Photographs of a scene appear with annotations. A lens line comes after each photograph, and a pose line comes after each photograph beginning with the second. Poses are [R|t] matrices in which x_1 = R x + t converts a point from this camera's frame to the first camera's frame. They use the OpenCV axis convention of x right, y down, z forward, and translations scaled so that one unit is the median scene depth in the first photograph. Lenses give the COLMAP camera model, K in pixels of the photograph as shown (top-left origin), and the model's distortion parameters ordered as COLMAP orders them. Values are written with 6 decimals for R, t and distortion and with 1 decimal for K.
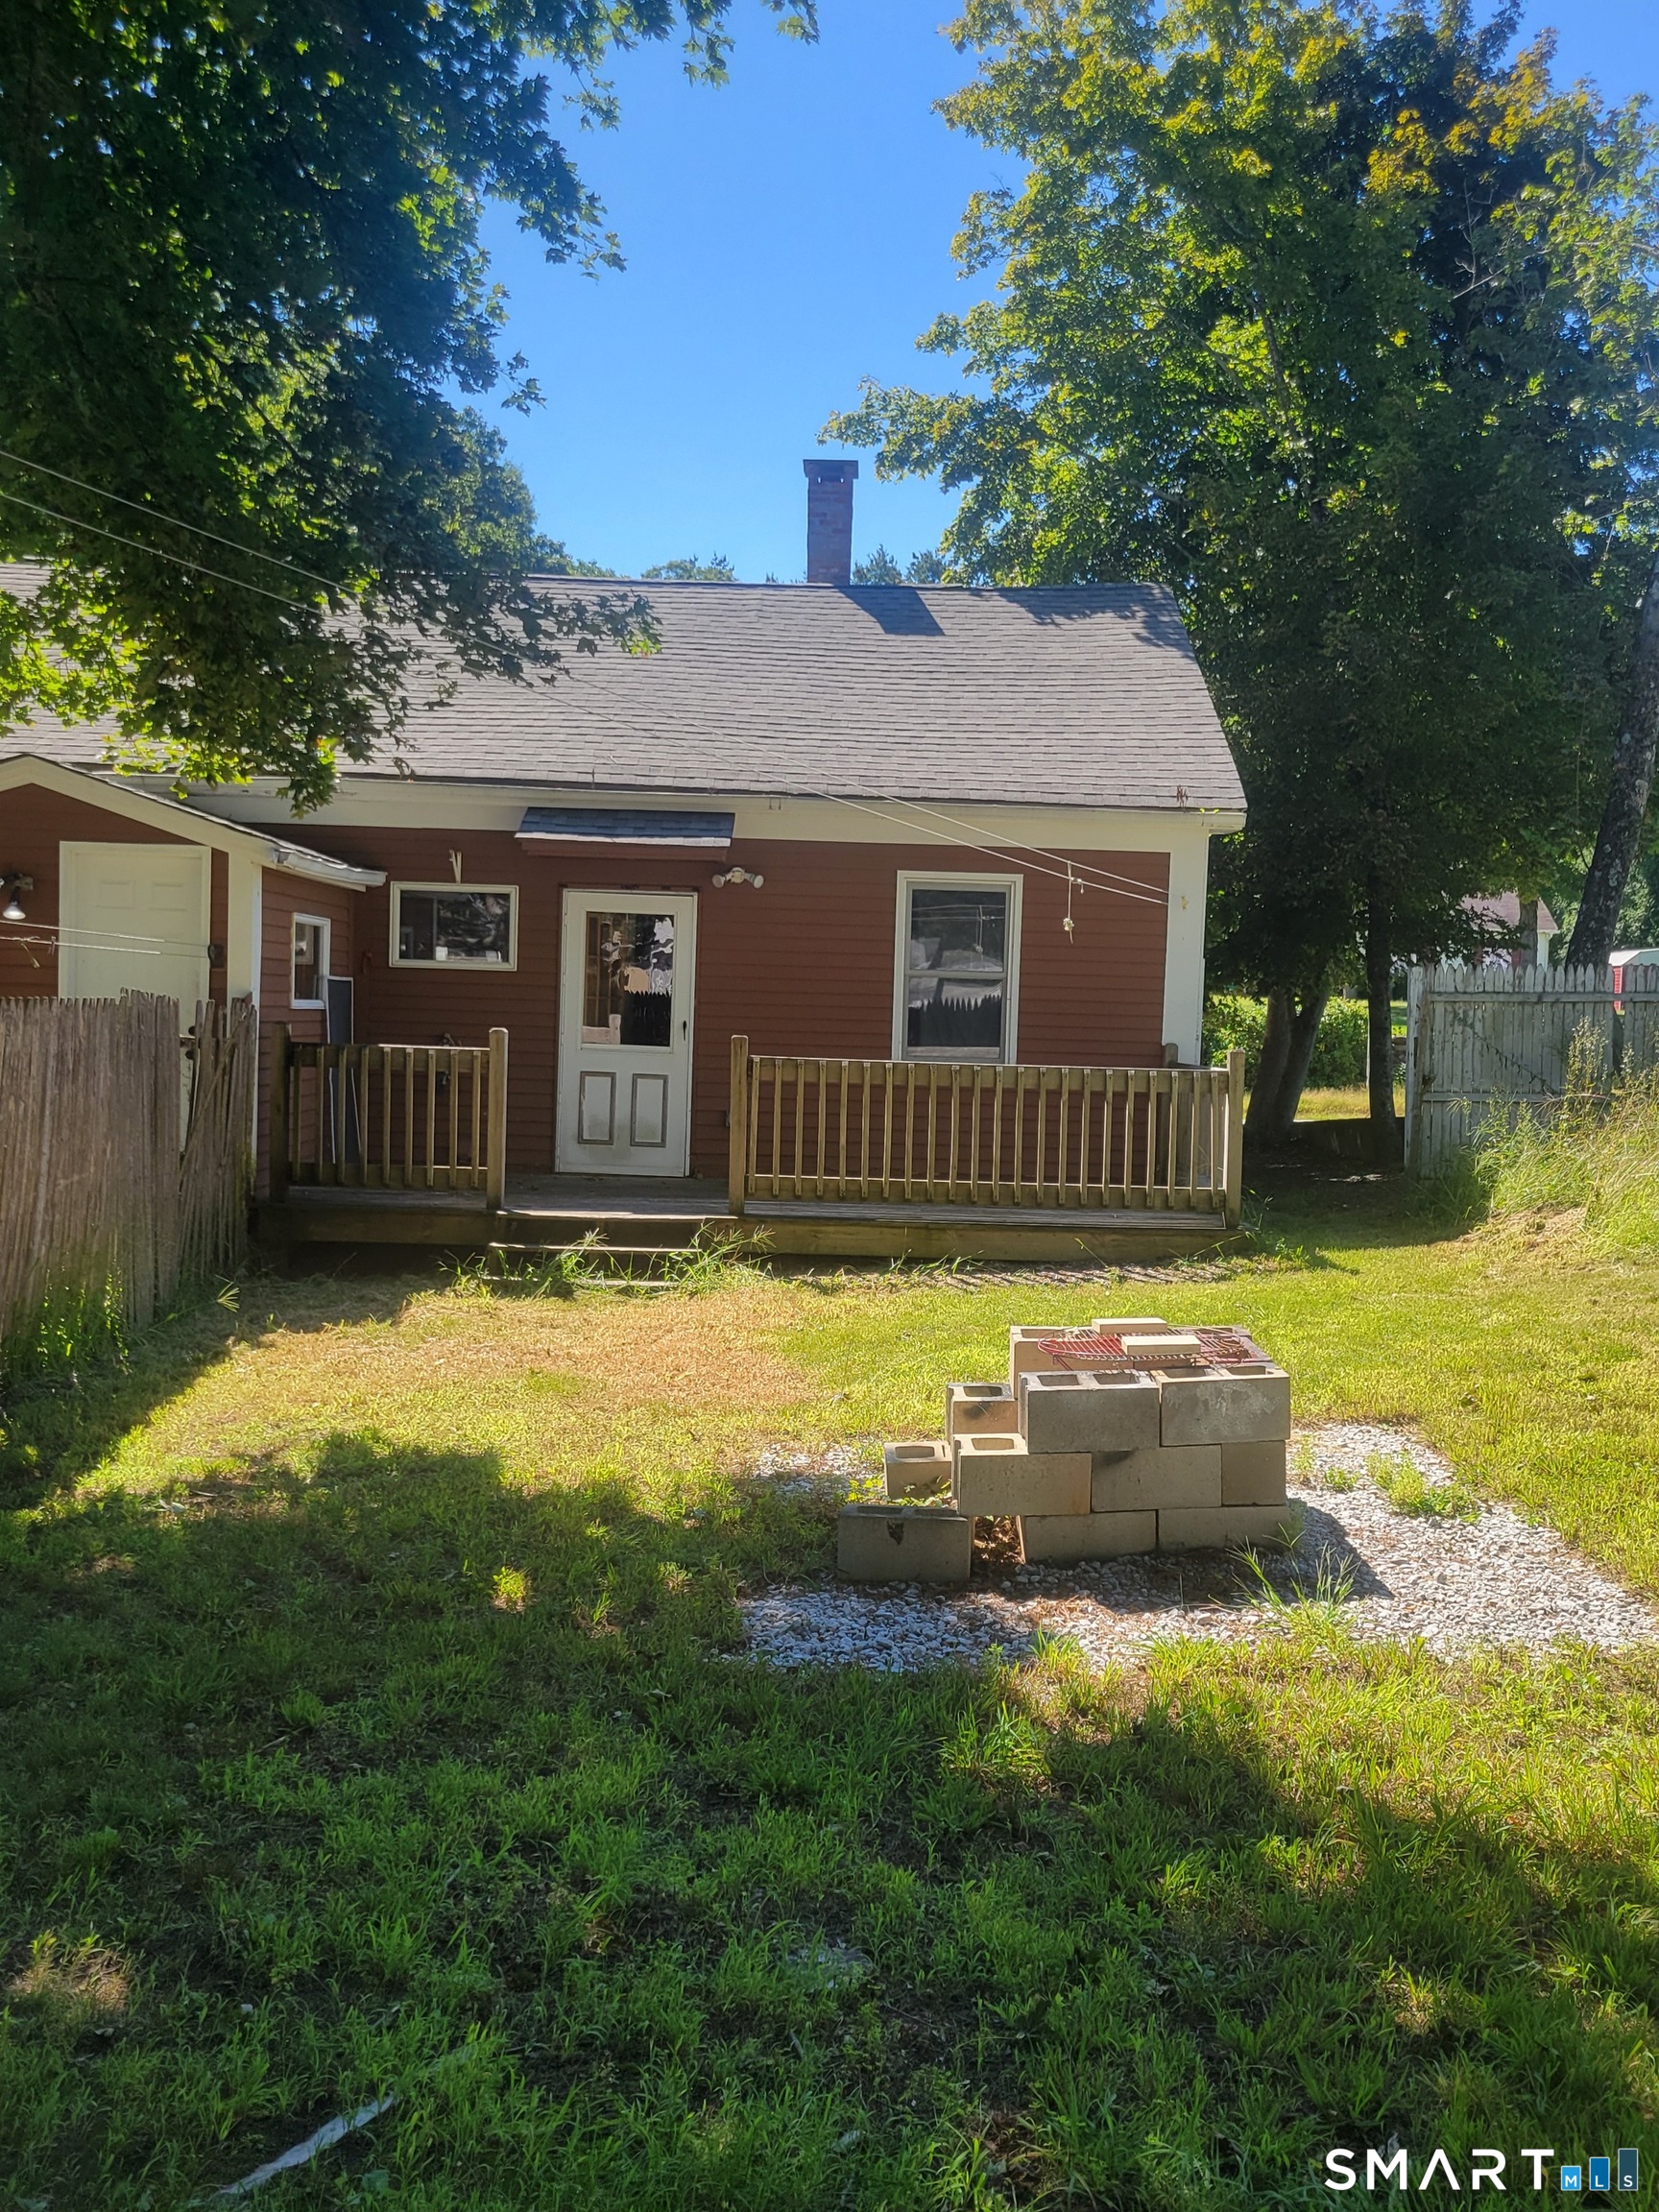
lens RADIAL K [[1670.3, 0, 831.3], [0, 1670.3, 1103.7], [0, 0, 1]] dist [-0.002938, -0.000264]
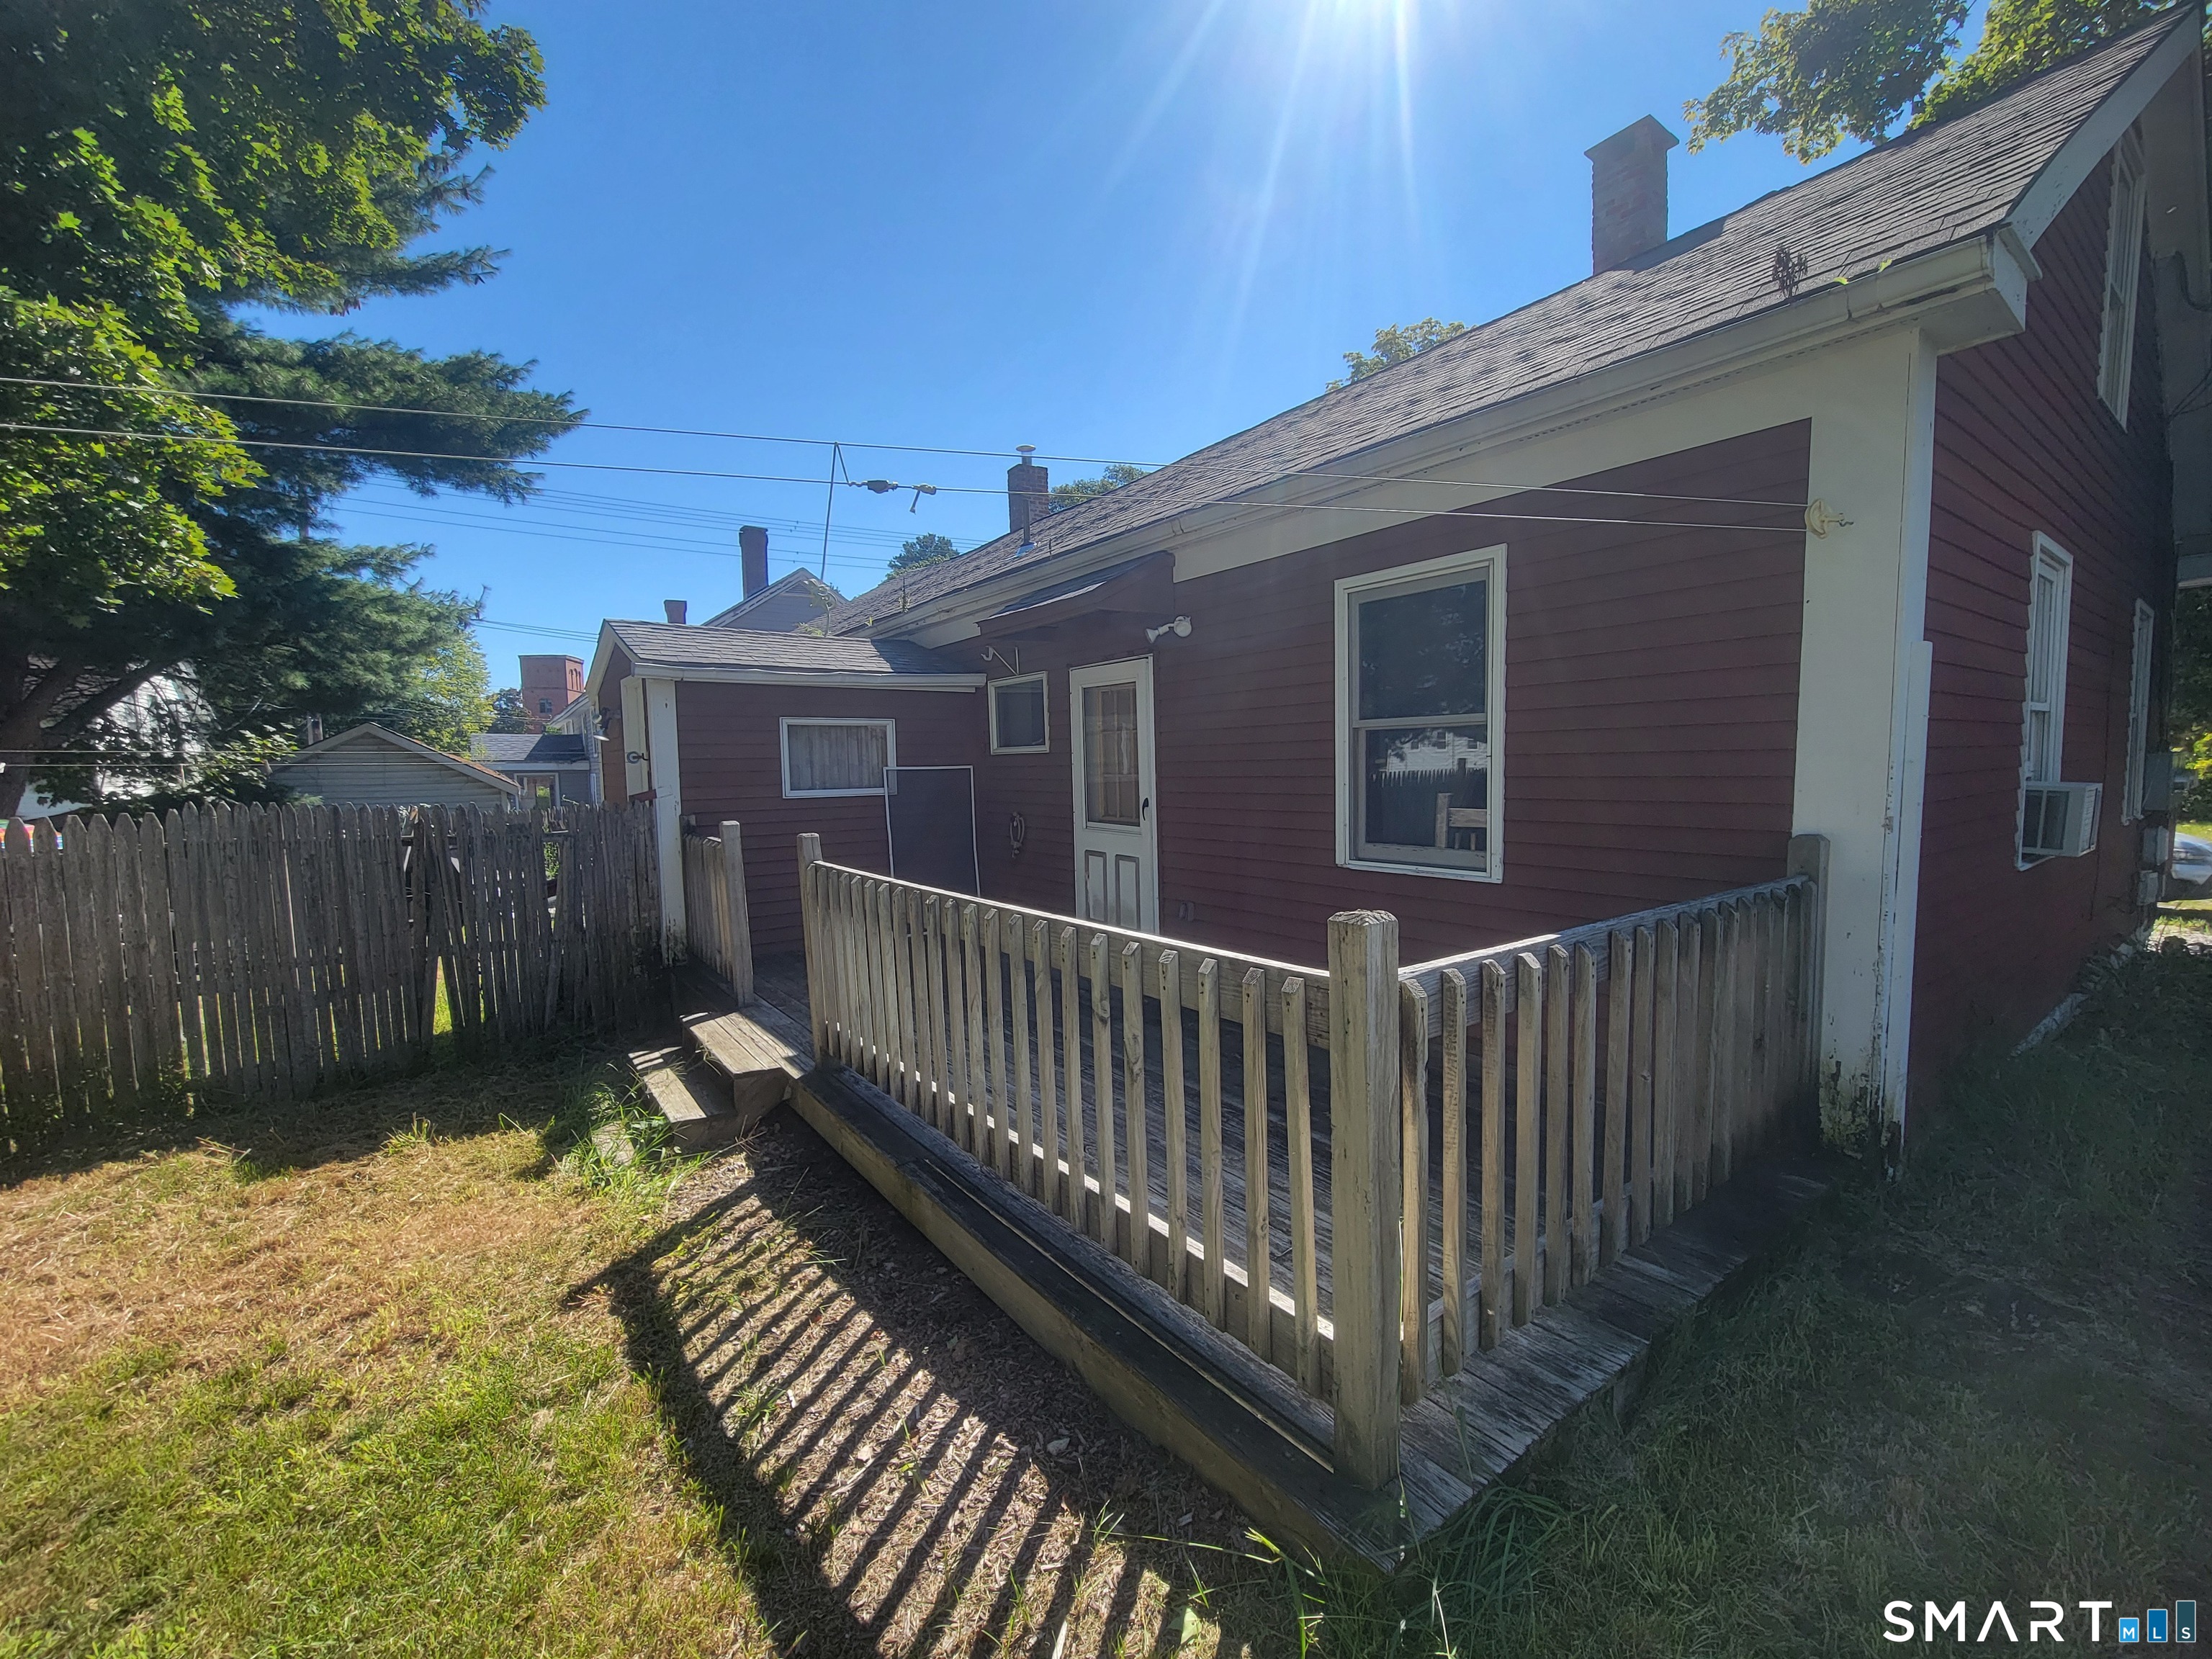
lens RADIAL K [[905.2, 0, 1107.8], [0, 905.2, 839.7], [0, 0, 1]] dist [0.001092, -0.001897]
pose [[0.620619, 0.018054, -0.783904, 0.281097], [0.006525, 0.999581, 0.028187, -0.041121], [0.784085, -0.022608, 0.620241, 0.680452]]
